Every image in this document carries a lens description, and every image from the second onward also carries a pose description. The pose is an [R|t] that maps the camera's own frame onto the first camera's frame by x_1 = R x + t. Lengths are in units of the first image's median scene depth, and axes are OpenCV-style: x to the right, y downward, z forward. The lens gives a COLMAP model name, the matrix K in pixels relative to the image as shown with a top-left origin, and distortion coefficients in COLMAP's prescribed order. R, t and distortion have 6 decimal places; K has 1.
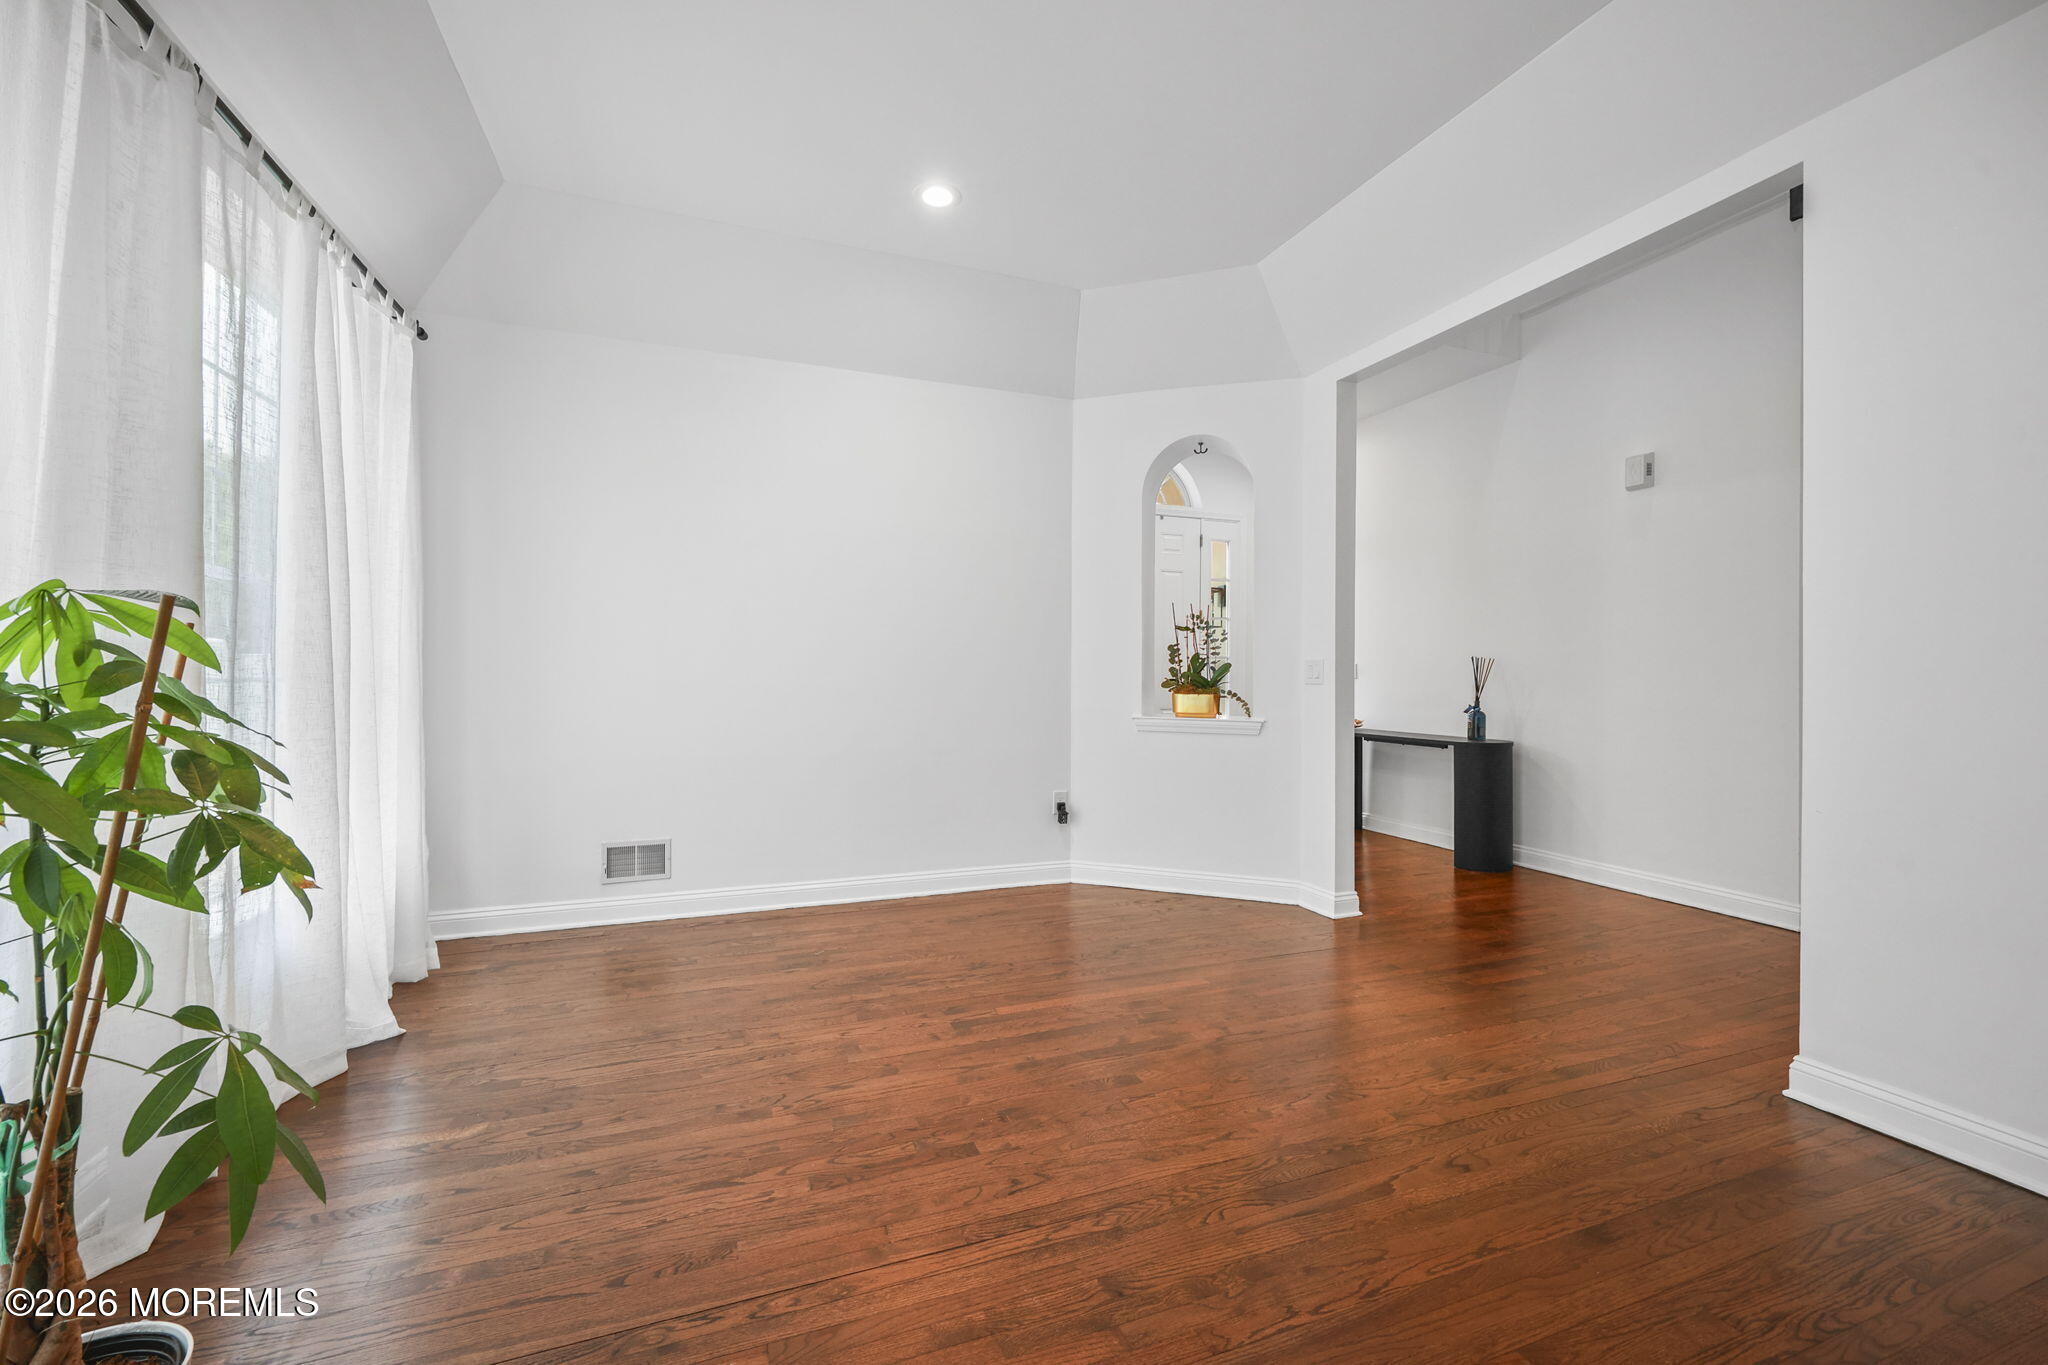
lens RADIAL K [[835.4, 0, 1024.7], [0, 835.4, 677.0], [0, 0, 1]] dist [0.003117, 0.000081]
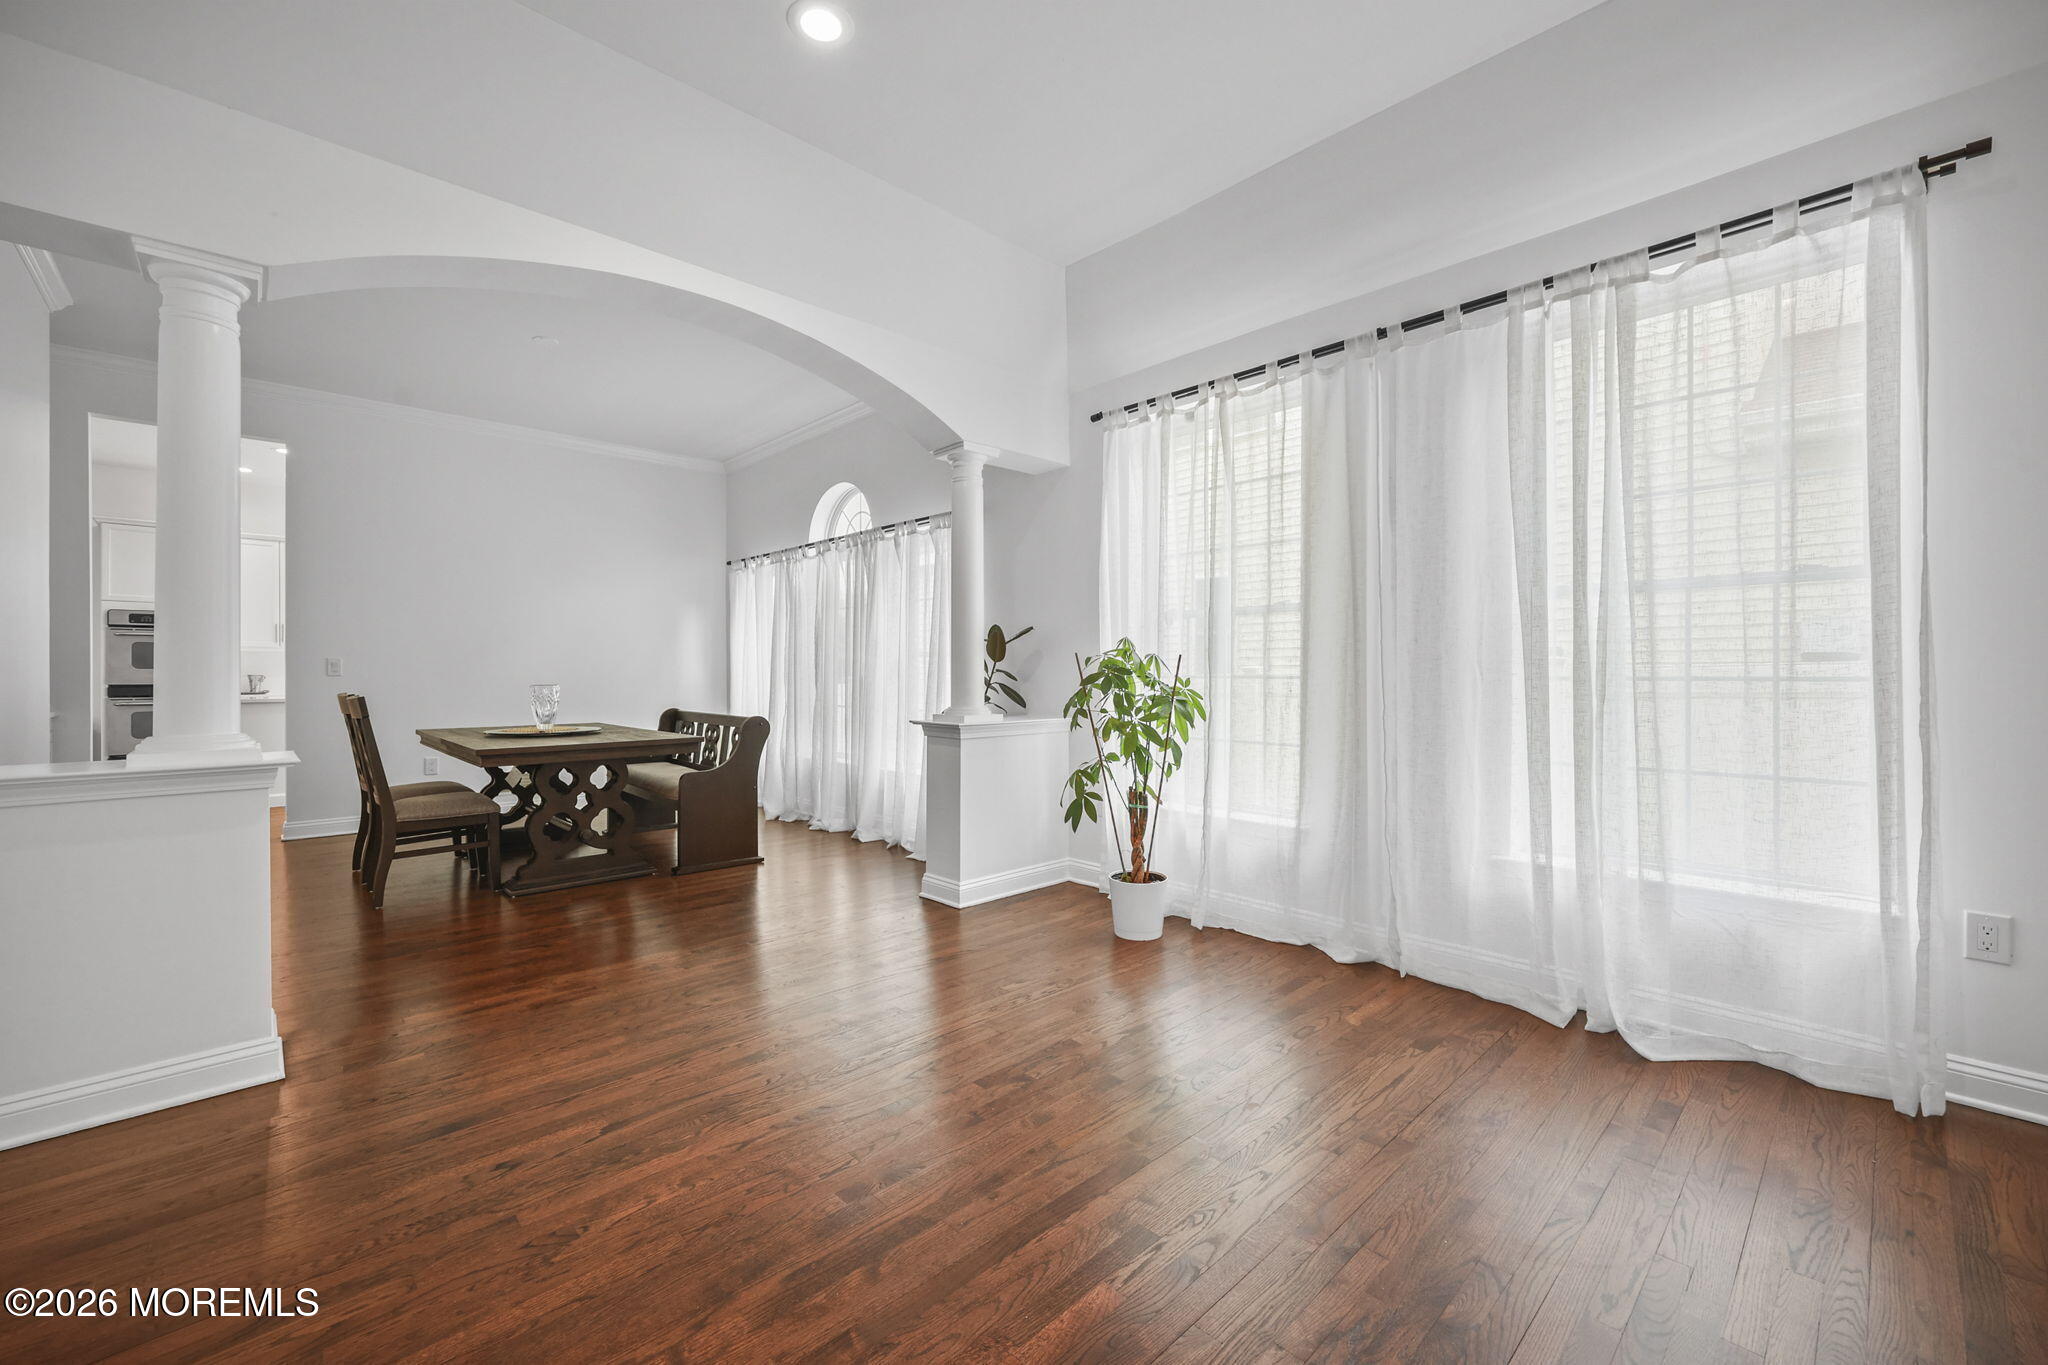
lens RADIAL K [[835.4, 0, 1025.4], [0, 835.4, 674.6], [0, 0, 1]] dist [0.003117, 0.000081]
pose [[-0.923299, -0.001315, -0.384079, 0.308087], [-0.001952, 0.999997, 0.001269, 0.002312], [0.384076, 0.001922, -0.923299, 1.983005]]
